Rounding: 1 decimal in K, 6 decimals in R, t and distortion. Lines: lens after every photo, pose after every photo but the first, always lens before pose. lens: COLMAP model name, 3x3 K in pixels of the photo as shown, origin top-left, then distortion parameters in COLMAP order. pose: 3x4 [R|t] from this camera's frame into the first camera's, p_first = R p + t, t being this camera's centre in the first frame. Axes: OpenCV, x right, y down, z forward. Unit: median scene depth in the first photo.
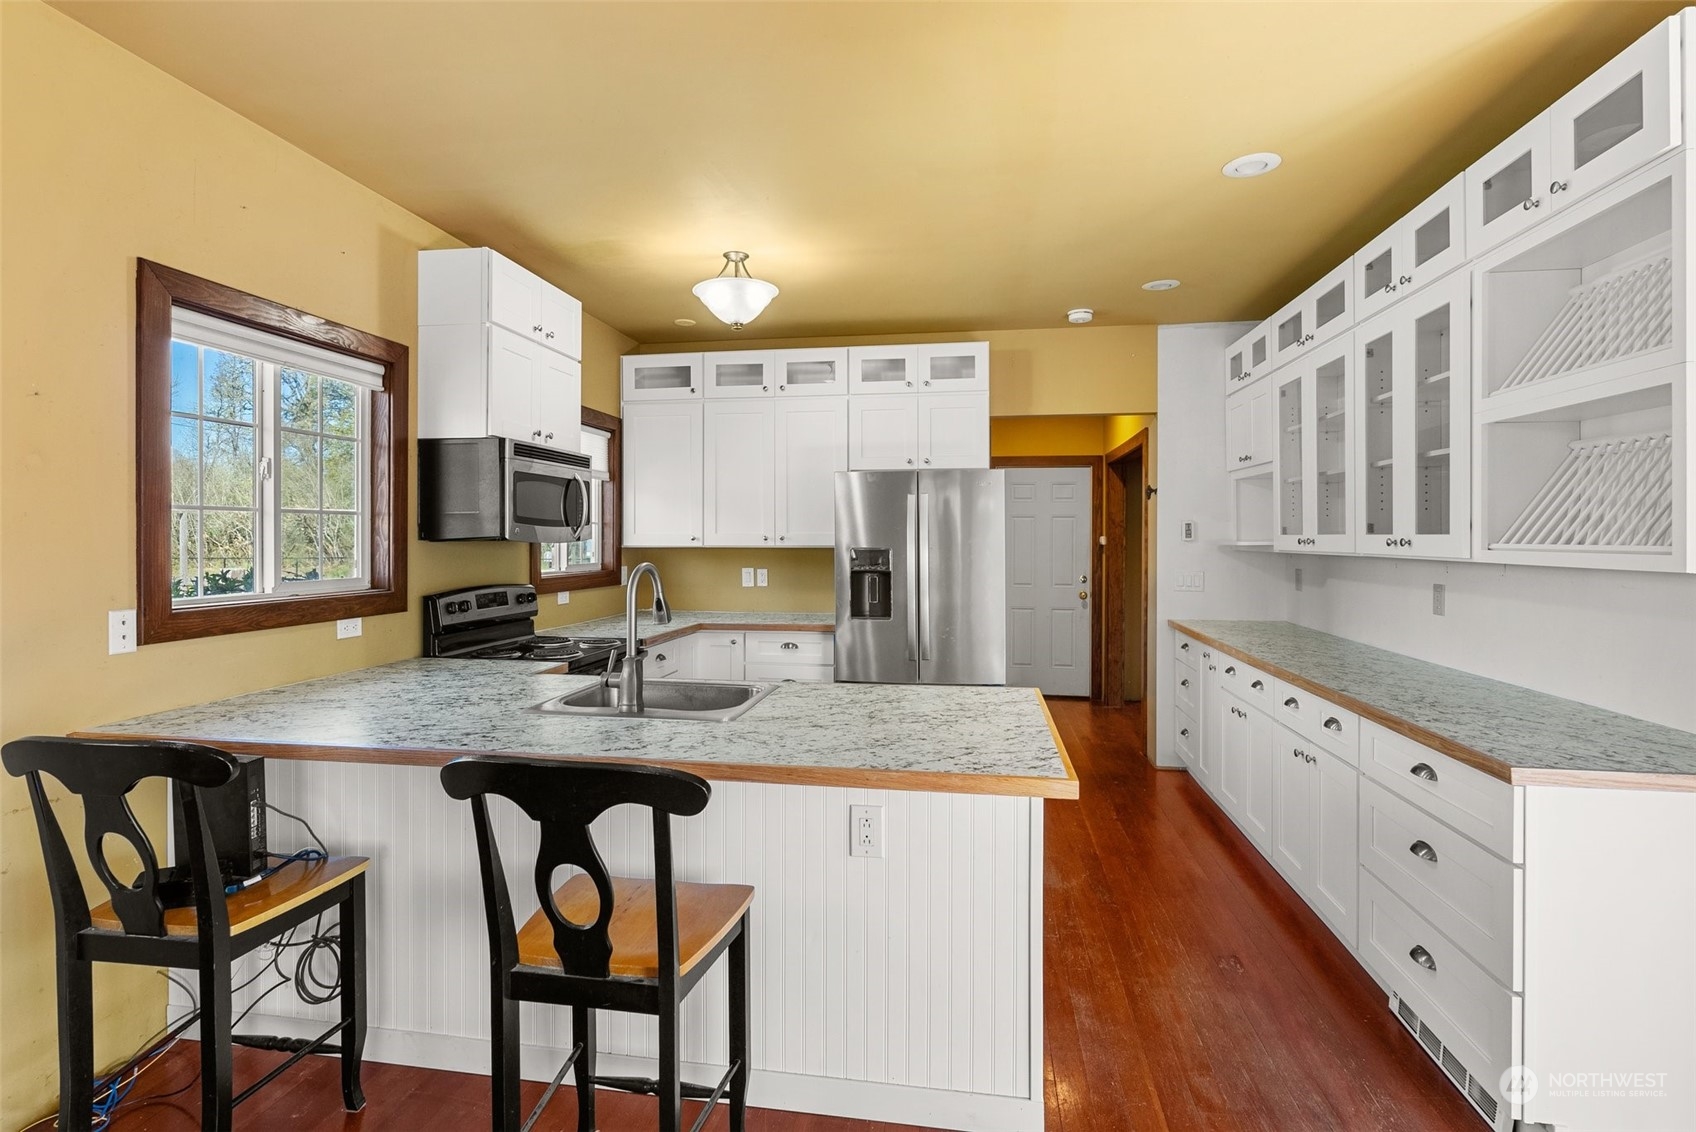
lens RADIAL K [[817.4, 0, 847.1], [0, 817.4, 543.6], [0, 0, 1]] dist [-0.004034, -0.000282]
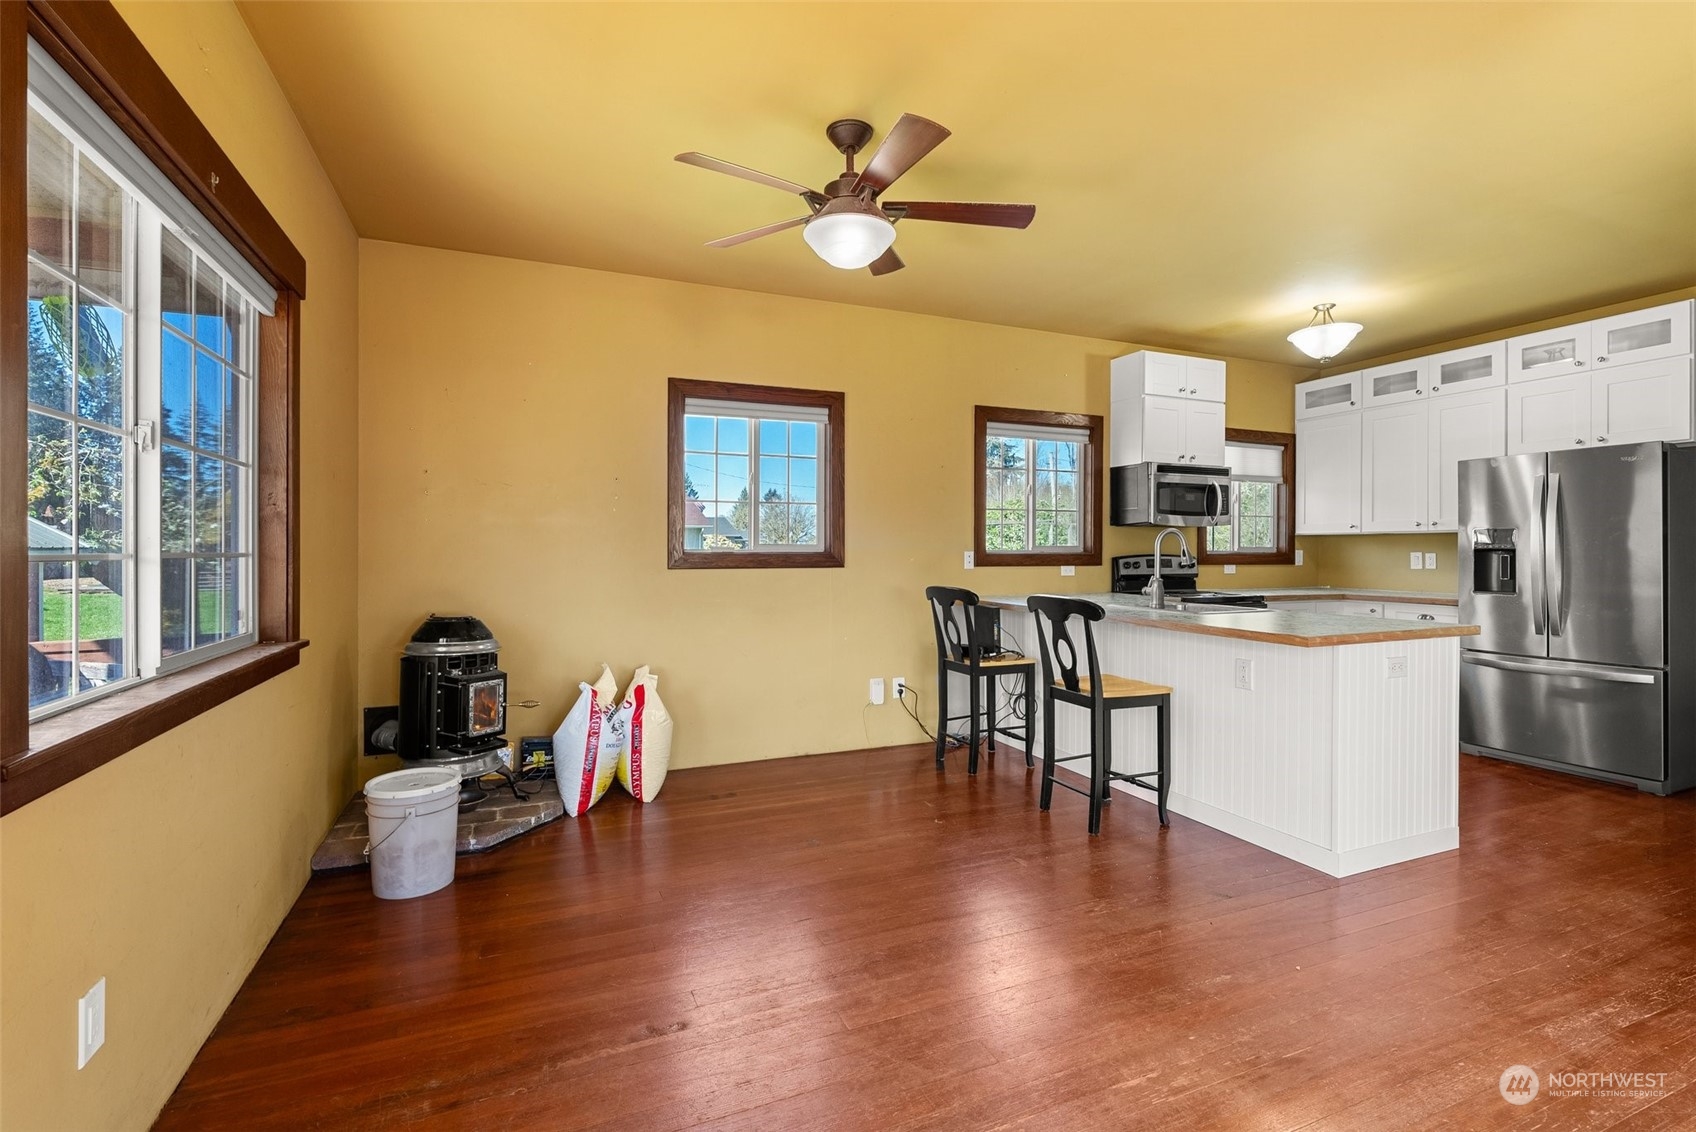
lens RADIAL K [[774.2, 0, 855.5], [0, 774.2, 553.3], [0, 0, 1]] dist [-0.000167, 0.000249]
pose [[0.541240, 0.004211, -0.840858, 0.566717], [-0.006864, 0.999976, 0.000590, 0.057131], [0.840840, 0.005453, 0.541256, -0.351128]]
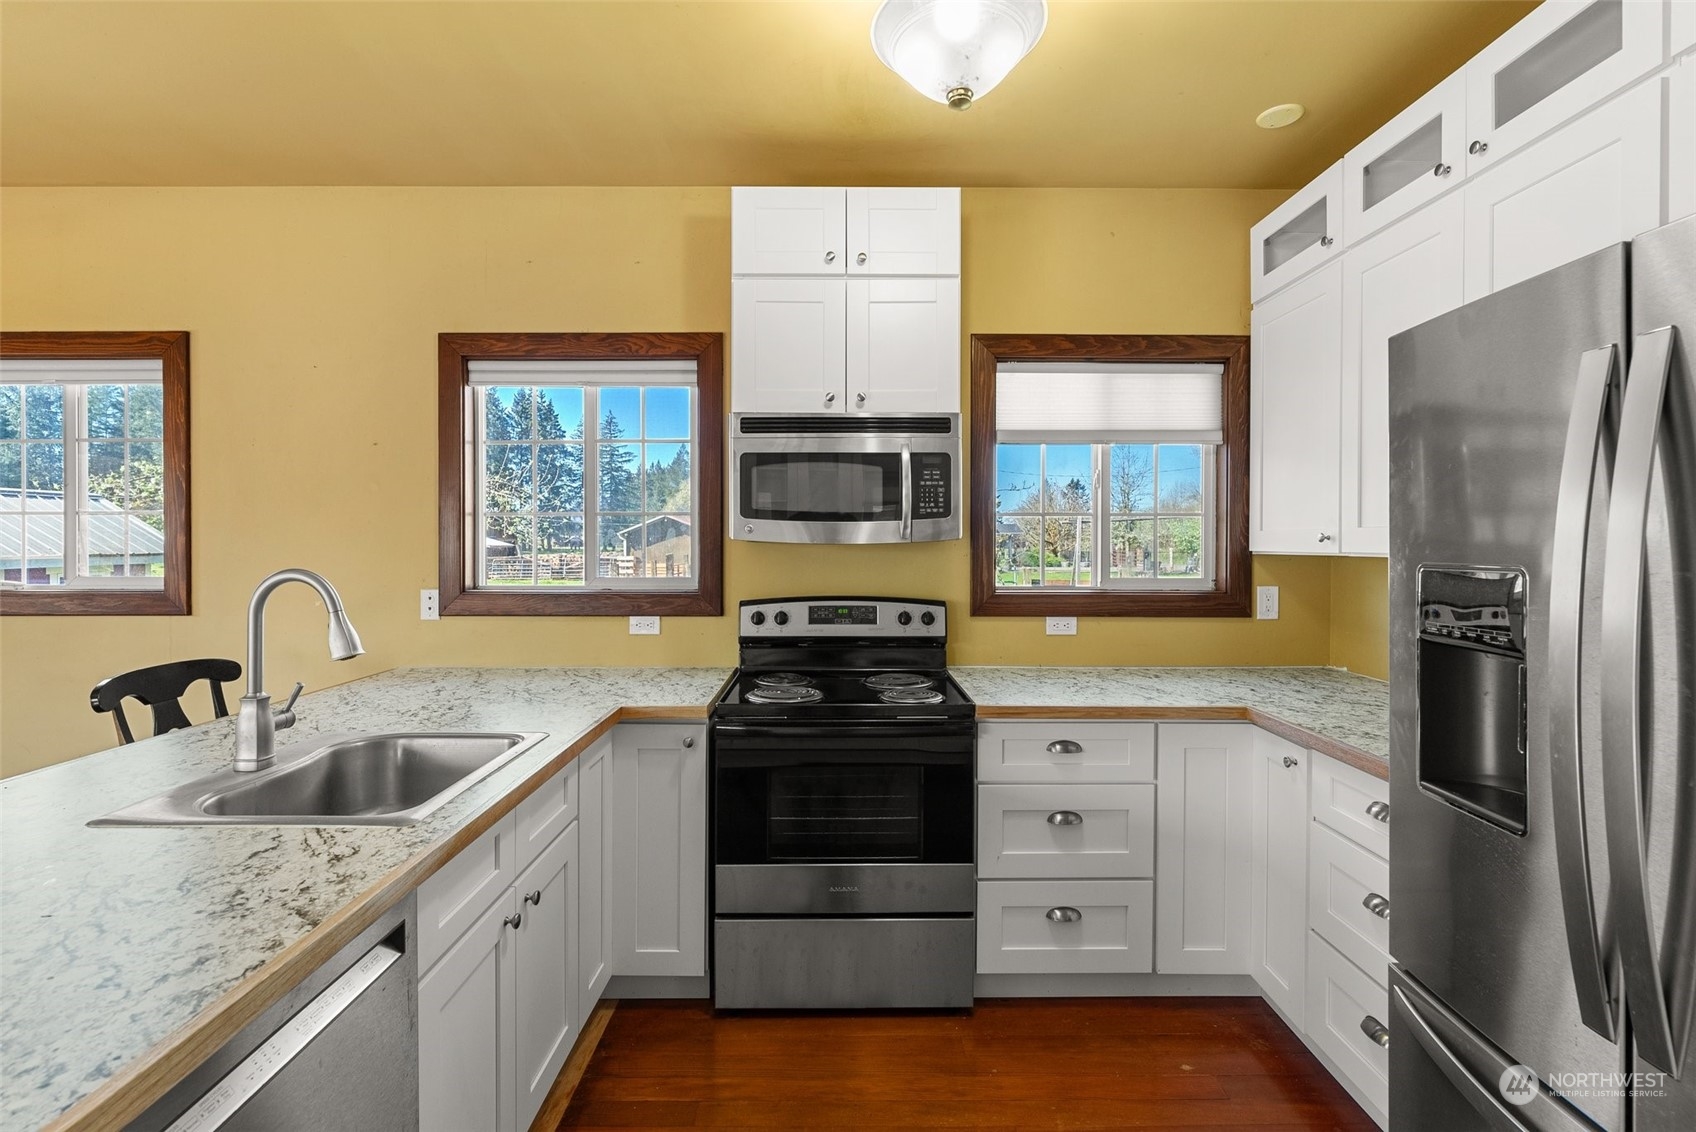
lens RADIAL K [[776.8, 0, 843.9], [0, 776.8, 549.9], [0, 0, 1]] dist [-0.001241, 0.000357]
pose [[0.164445, 0.008790, -0.986347, 0.350614], [-0.007142, 0.999945, 0.007720, -0.000997], [0.986360, 0.005775, 0.164498, 0.955565]]
